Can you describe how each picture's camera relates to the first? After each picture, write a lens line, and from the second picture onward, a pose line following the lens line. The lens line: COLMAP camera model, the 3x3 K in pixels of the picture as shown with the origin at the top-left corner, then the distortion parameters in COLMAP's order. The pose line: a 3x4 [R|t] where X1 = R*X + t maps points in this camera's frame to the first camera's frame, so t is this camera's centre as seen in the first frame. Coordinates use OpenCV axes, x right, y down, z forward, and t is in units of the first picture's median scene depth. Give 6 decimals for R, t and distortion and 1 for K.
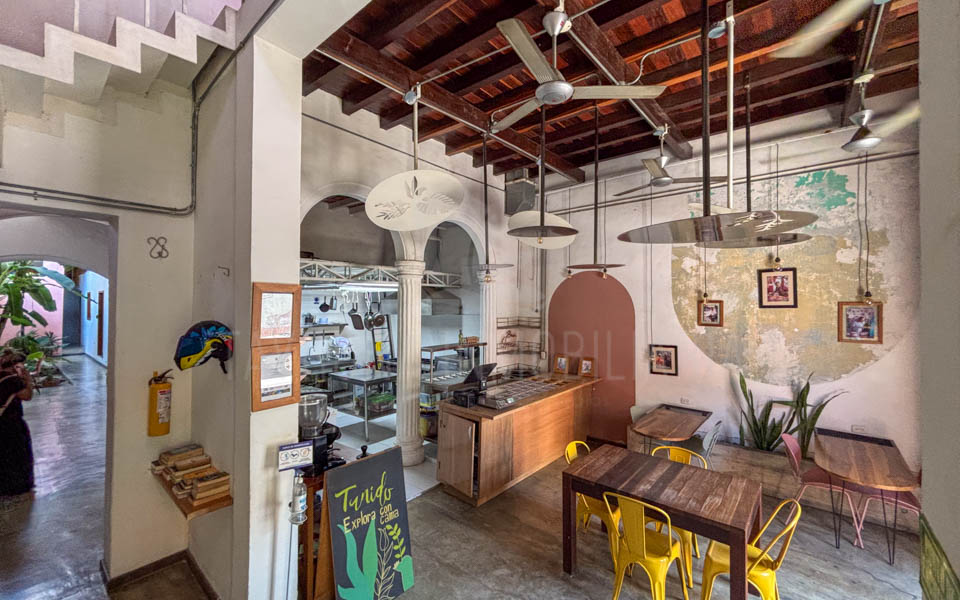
lens RADIAL K [[392.0, 0, 485.7], [0, 392.0, 301.4], [0, 0, 1]] dist [0.006703, -0.000002]
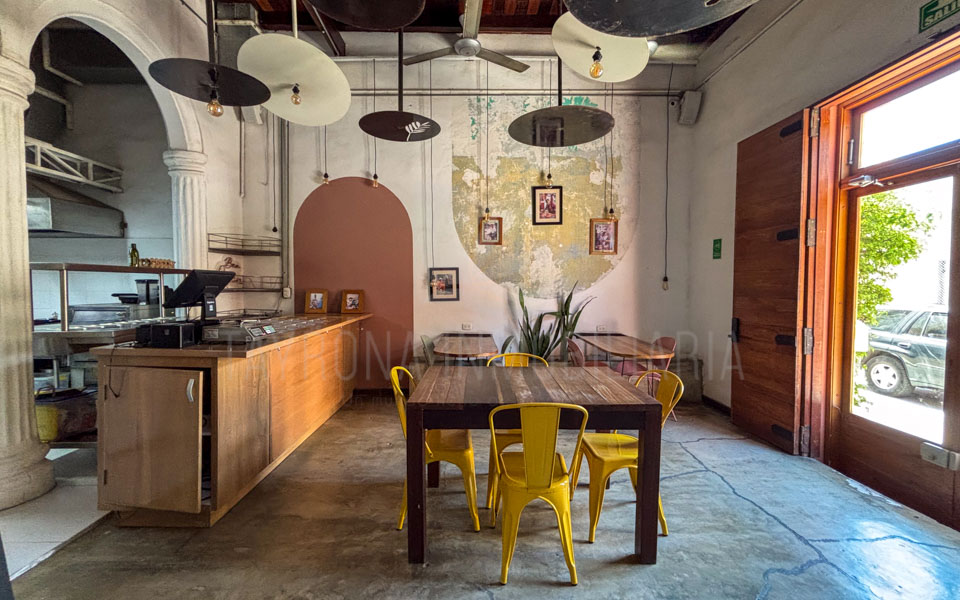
lens RADIAL K [[392.0, 0, 480.4], [0, 392.0, 299.9], [0, 0, 1]] dist [0.006703, -0.000002]
pose [[0.760635, -0.031610, 0.648410, -0.067653], [-0.000596, 0.998779, 0.049390, 0.155469], [-0.649180, -0.037954, 0.759688, 0.301938]]
